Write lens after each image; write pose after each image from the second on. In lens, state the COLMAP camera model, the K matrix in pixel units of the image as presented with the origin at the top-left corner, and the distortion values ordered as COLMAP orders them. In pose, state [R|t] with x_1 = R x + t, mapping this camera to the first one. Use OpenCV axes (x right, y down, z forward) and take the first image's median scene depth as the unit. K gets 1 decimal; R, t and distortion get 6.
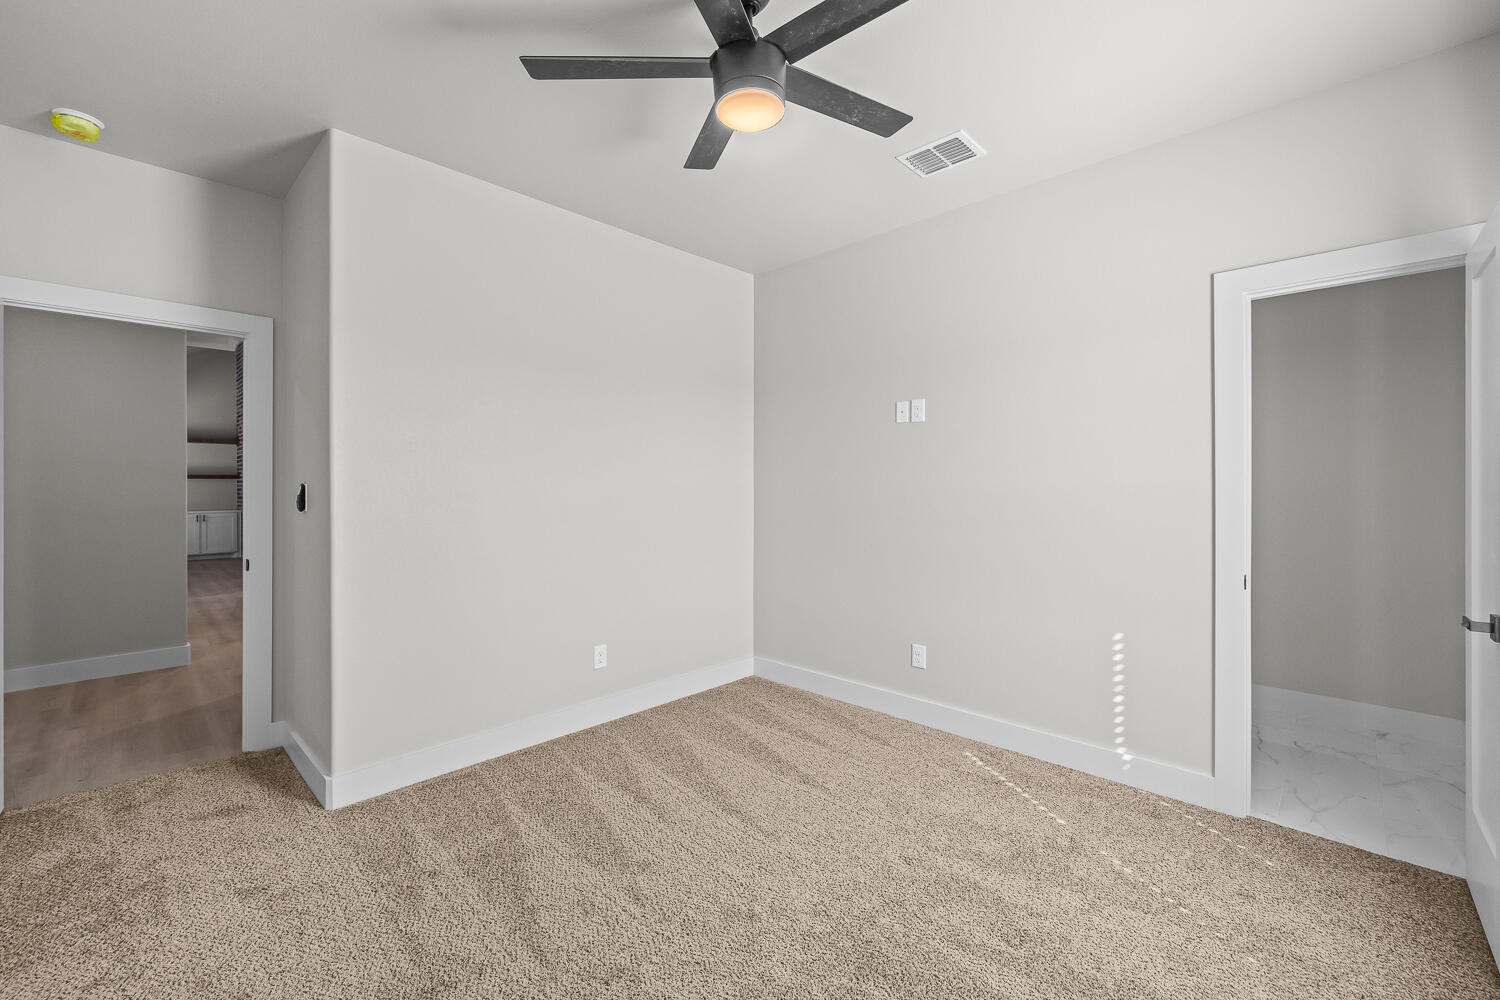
lens RADIAL K [[607.3, 0, 750.0], [0, 607.3, 500.0], [0, 0, 1]] dist [0.001158, 0.000401]
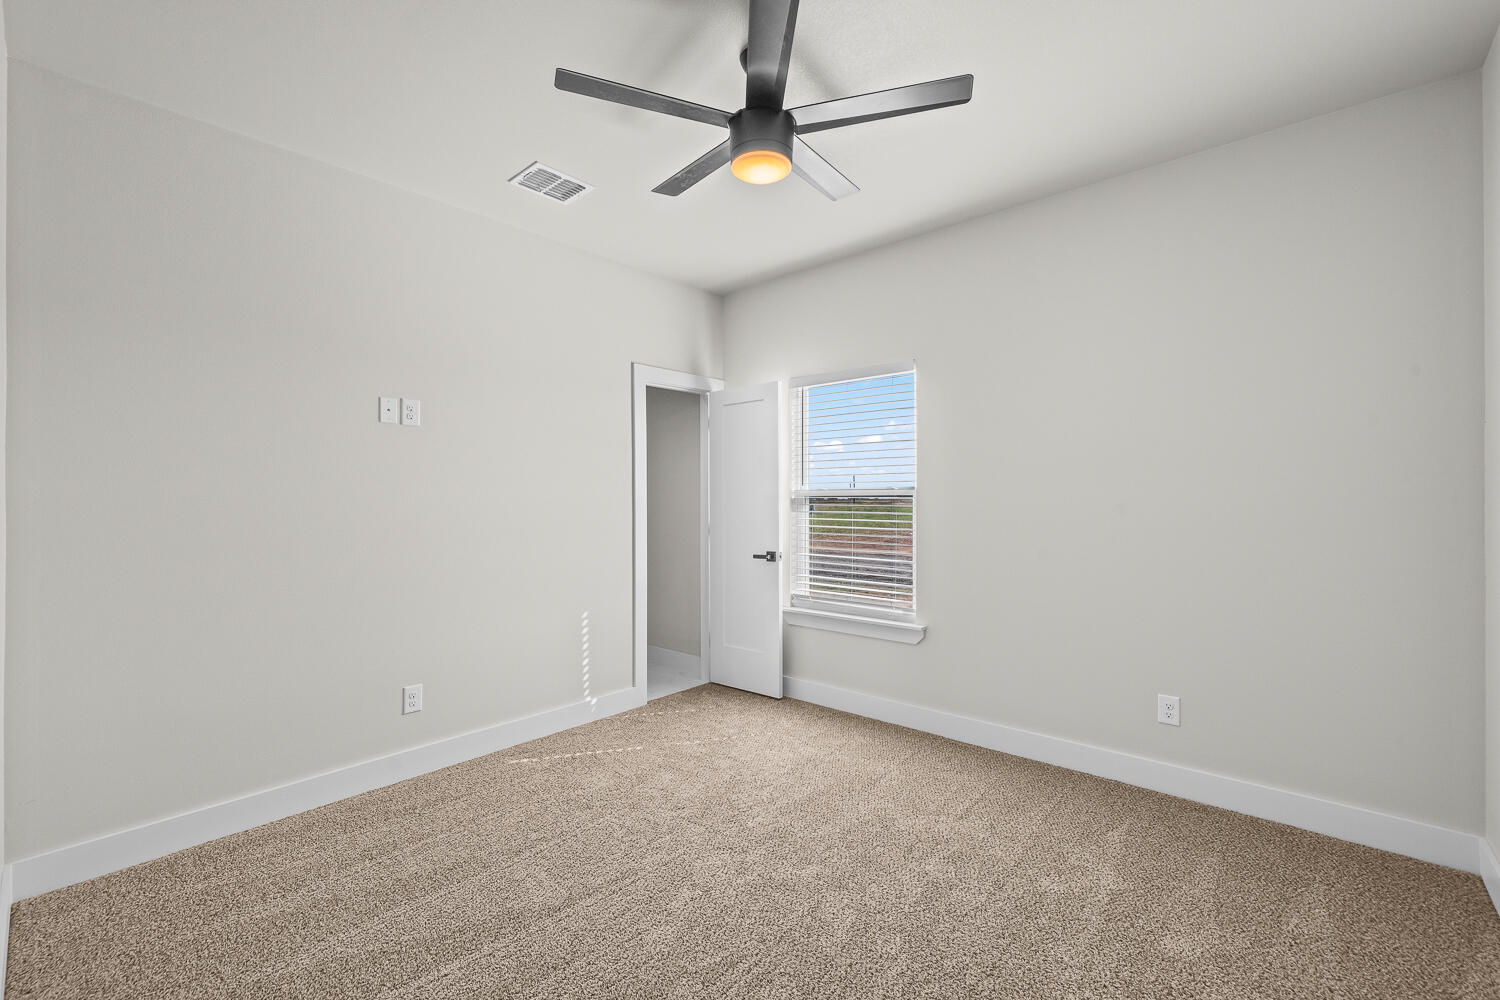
lens RADIAL K [[637.0, 0, 747.3], [0, 637.0, 511.1], [0, 0, 1]] dist [-0.000096, 0.000394]
pose [[-0.060257, -0.020748, 0.997967, -0.804689], [0.007916, 0.999743, 0.021263, -0.029632], [-0.998152, 0.009181, -0.060077, 0.726419]]
